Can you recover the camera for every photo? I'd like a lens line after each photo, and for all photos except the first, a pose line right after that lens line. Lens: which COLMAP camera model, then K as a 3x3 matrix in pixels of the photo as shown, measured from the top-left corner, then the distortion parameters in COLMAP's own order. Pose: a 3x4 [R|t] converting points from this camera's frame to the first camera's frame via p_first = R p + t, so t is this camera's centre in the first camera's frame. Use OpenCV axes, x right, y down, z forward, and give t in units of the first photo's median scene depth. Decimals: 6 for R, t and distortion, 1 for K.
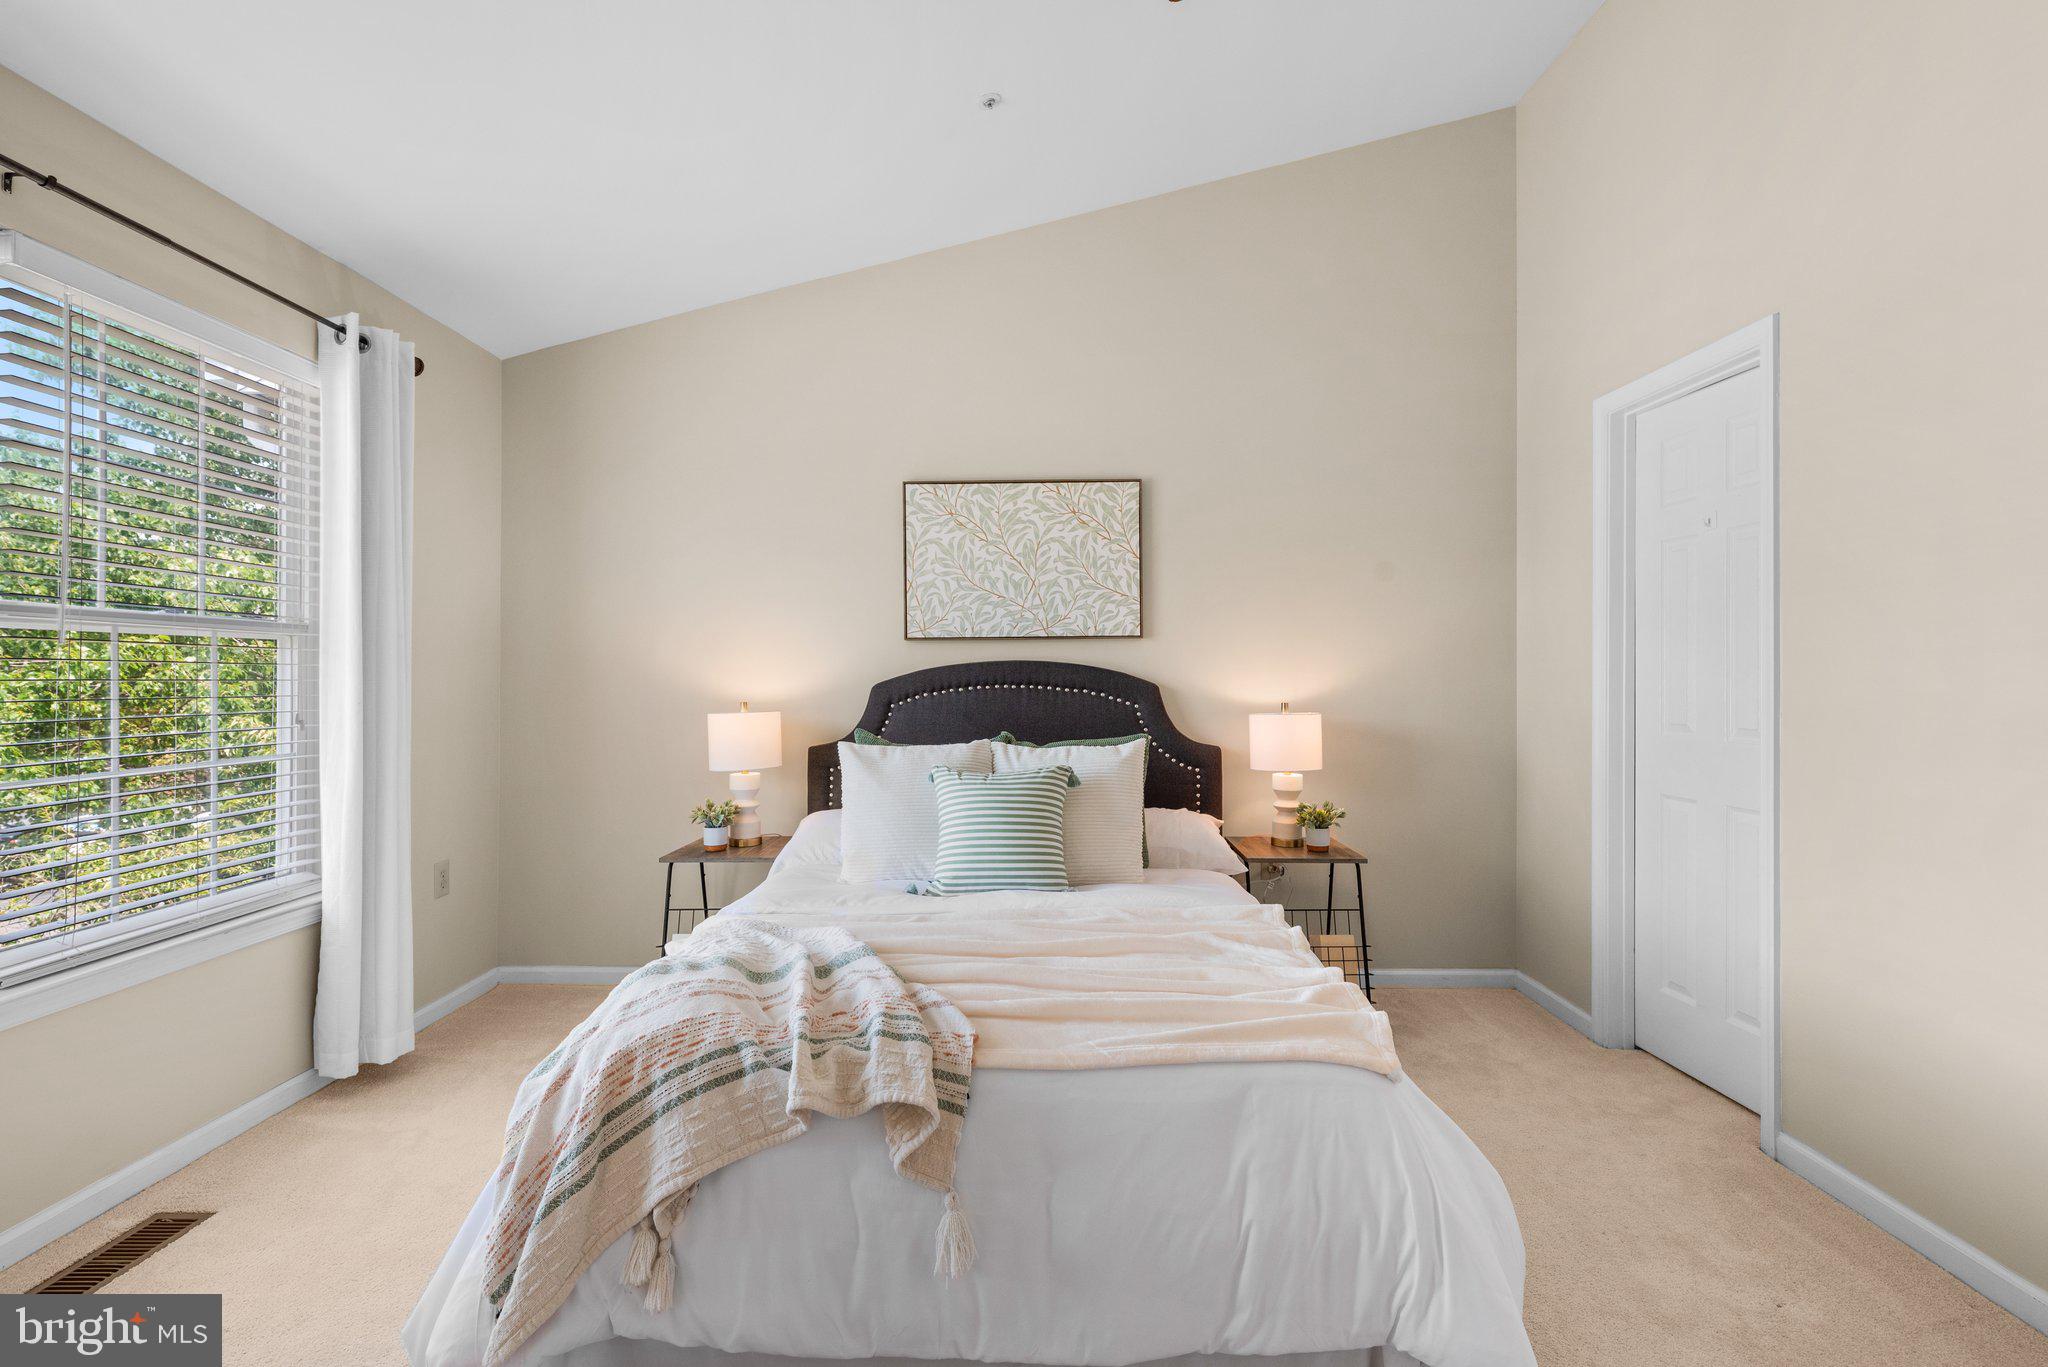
lens RADIAL K [[916.7, 0, 1023.6], [0, 916.7, 673.8], [0, 0, 1]] dist [0.000228, 0.000613]
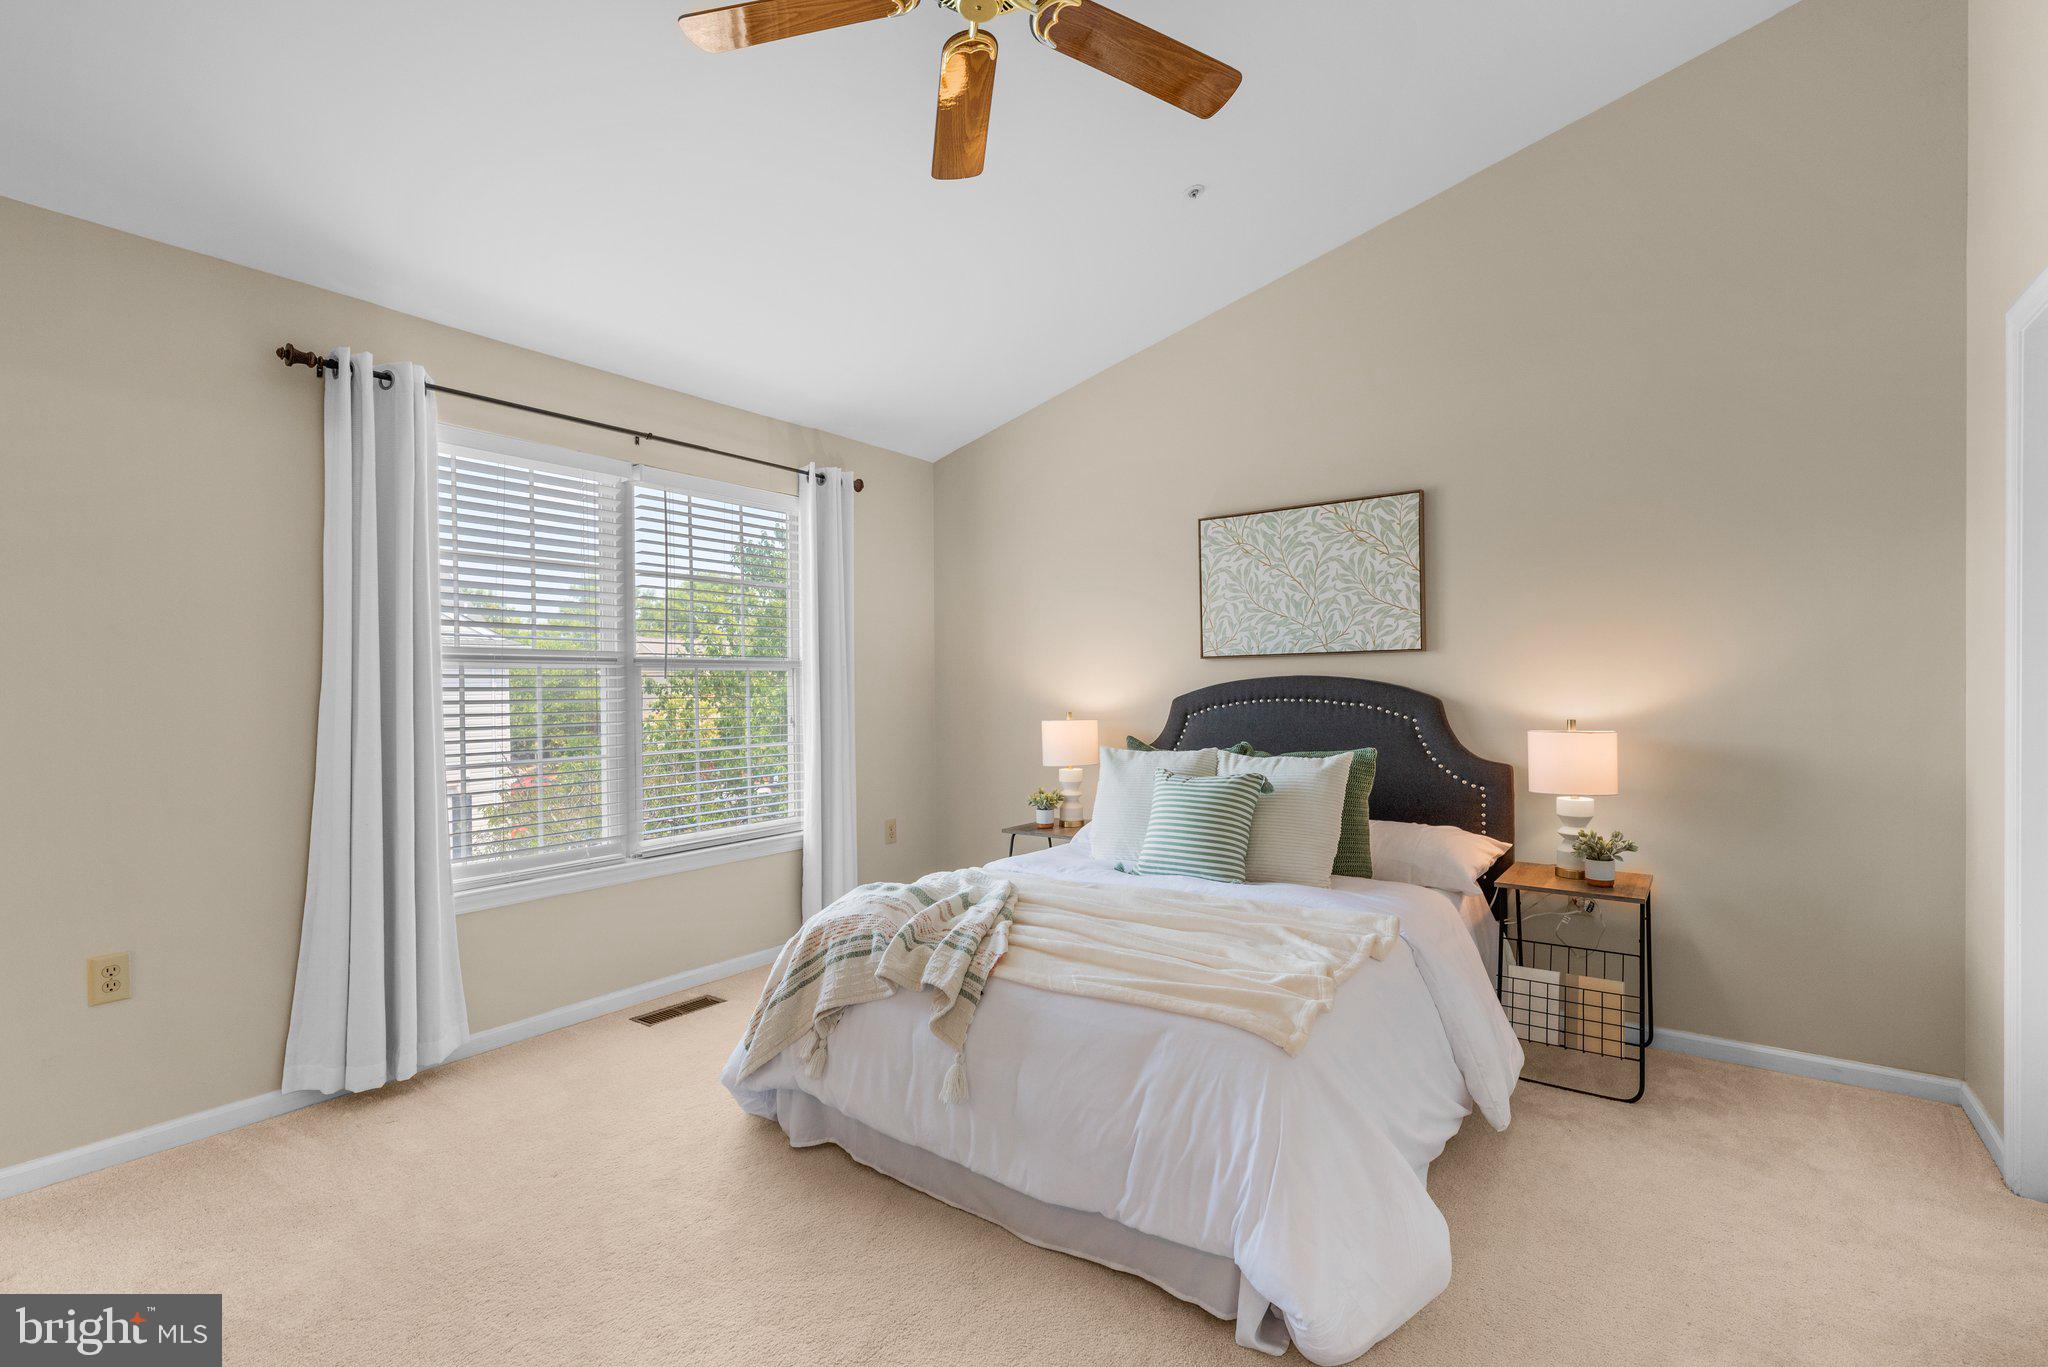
lens RADIAL K [[916.7, 0, 1018.1], [0, 916.7, 690.1], [0, 0, 1]] dist [0.000228, 0.000613]
pose [[0.811297, -0.002951, -0.584627, 0.432145], [0.010294, 0.999904, 0.009238, -0.013288], [0.584544, -0.013513, 0.811249, -0.064530]]
